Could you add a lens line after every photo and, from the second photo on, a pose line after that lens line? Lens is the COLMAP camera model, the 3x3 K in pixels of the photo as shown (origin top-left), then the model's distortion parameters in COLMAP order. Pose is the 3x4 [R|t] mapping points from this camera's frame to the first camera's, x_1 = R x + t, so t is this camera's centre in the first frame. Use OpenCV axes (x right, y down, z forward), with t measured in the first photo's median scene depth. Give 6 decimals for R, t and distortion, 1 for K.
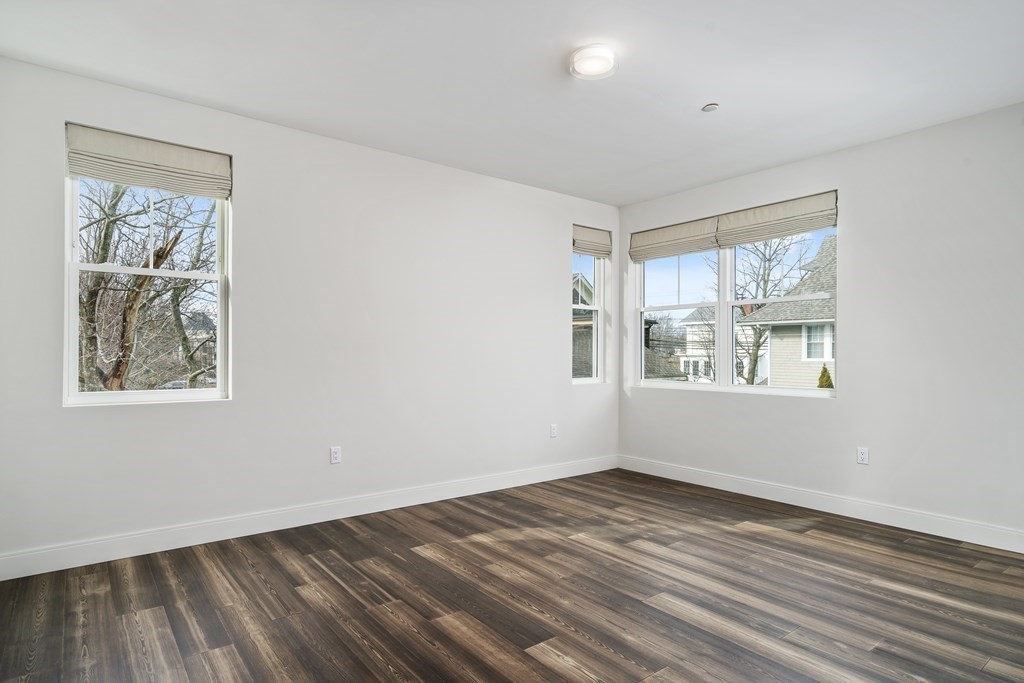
lens RADIAL K [[528.2, 0, 511.1], [0, 528.2, 347.6], [0, 0, 1]] dist [0.000304, 0.000306]
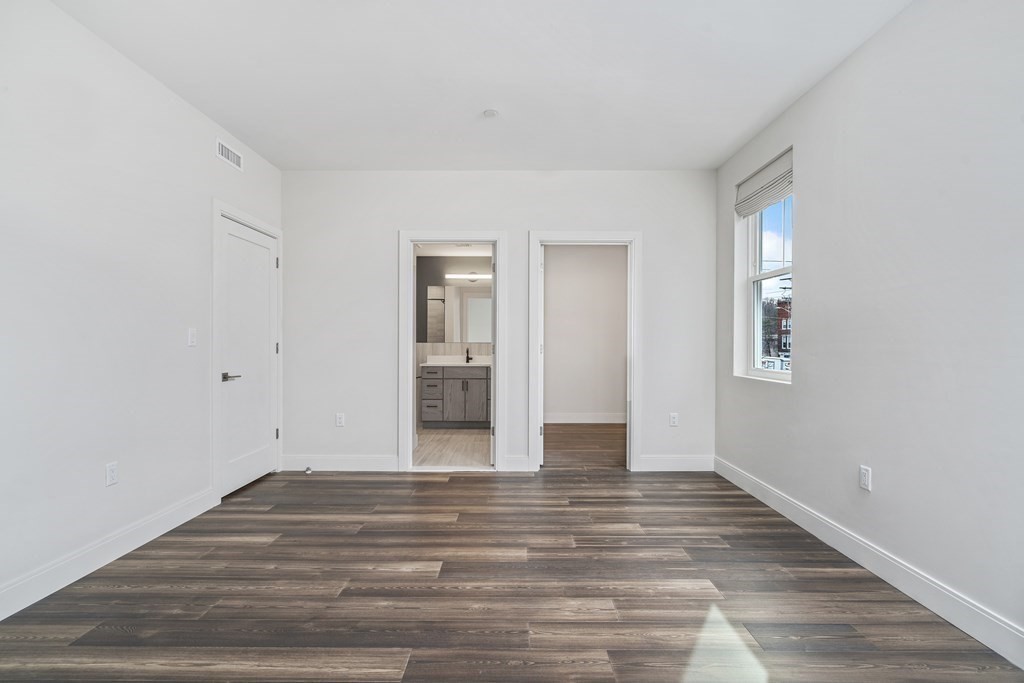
lens RADIAL K [[528.2, 0, 511.1], [0, 528.2, 347.6], [0, 0, 1]] dist [0.000304, 0.000306]
pose [[-0.634726, -0.002220, -0.772734, 0.707789], [0.003783, 0.999975, -0.005980, 0.053018], [0.772728, -0.006719, -0.634702, 1.520676]]
